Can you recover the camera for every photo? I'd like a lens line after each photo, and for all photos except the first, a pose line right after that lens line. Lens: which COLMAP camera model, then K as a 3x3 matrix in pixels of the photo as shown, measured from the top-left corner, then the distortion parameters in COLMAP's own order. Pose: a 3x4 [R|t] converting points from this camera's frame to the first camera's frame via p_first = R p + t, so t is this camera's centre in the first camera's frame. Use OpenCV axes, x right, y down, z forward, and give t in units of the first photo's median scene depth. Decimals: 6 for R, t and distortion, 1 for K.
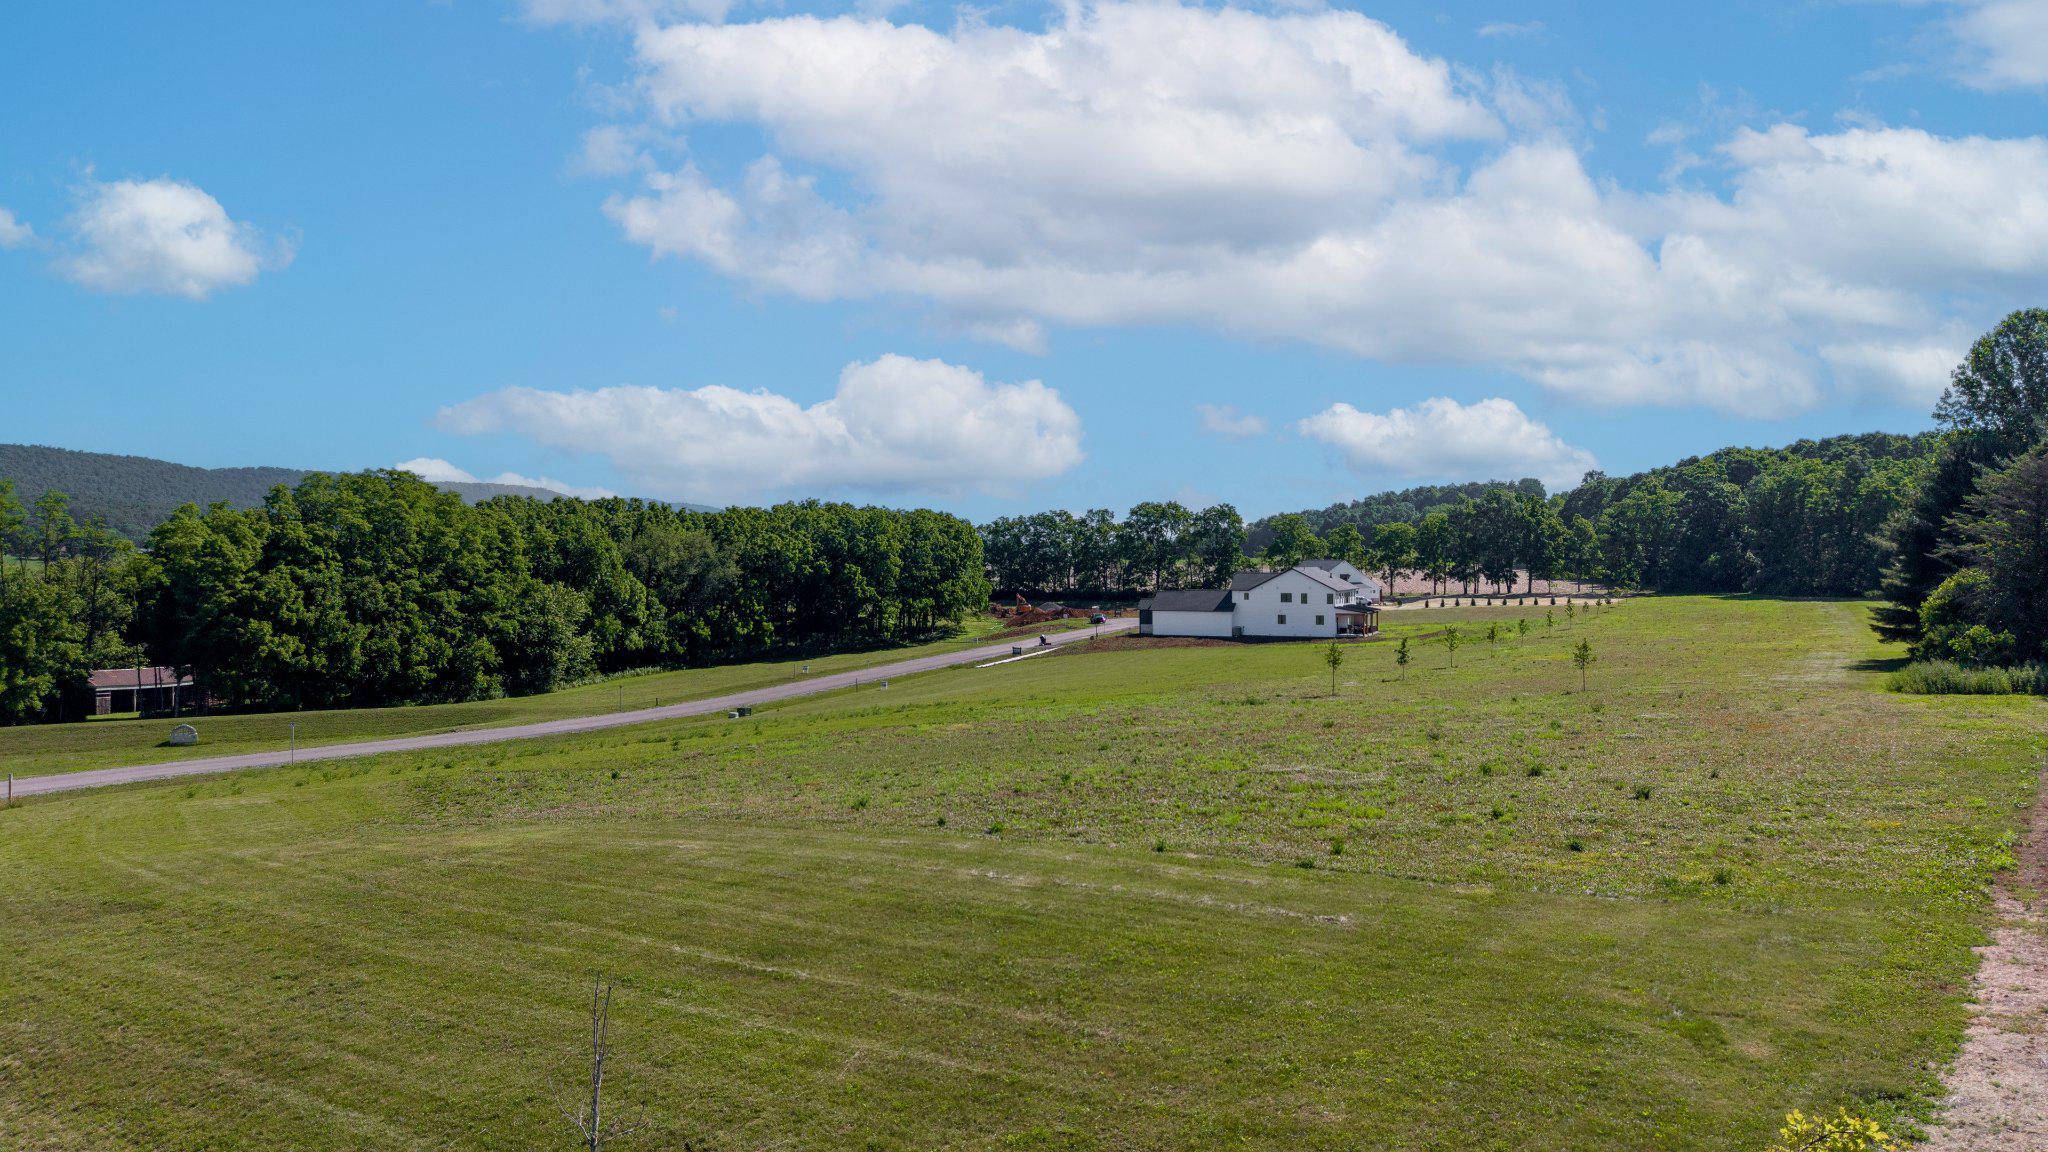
lens RADIAL K [[1378.8, 0, 1029.6], [0, 1378.8, 581.1], [0, 0, 1]] dist [-0.001298, -0.002027]
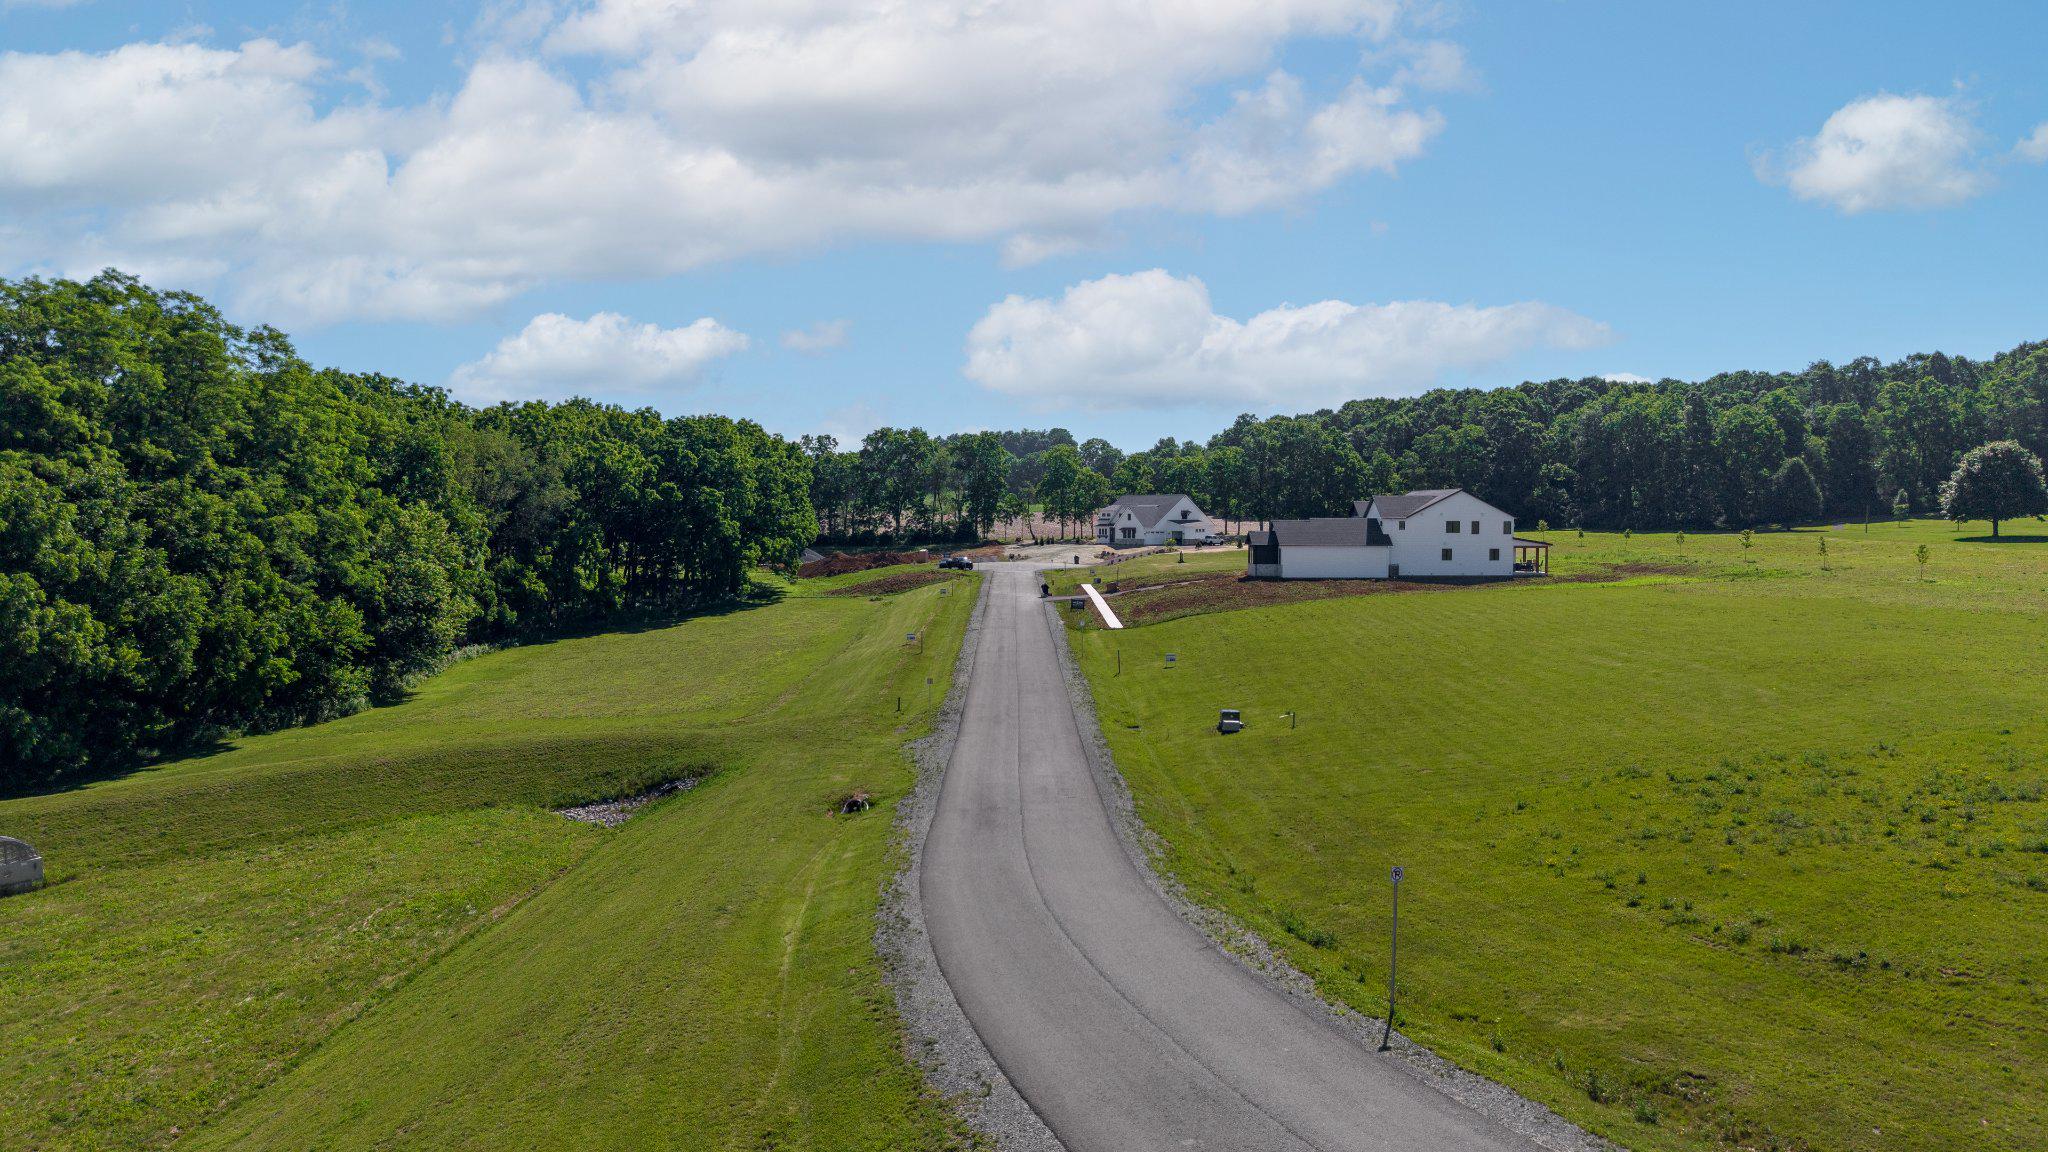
lens RADIAL K [[1378.8, 0, 1014.7], [0, 1378.8, 567.2], [0, 0, 1]] dist [-0.001298, -0.002027]
pose [[0.914950, -0.013382, 0.403345, -0.353570], [0.003644, 0.999683, 0.024901, 0.014295], [-0.403551, -0.021313, 0.914709, 0.377440]]
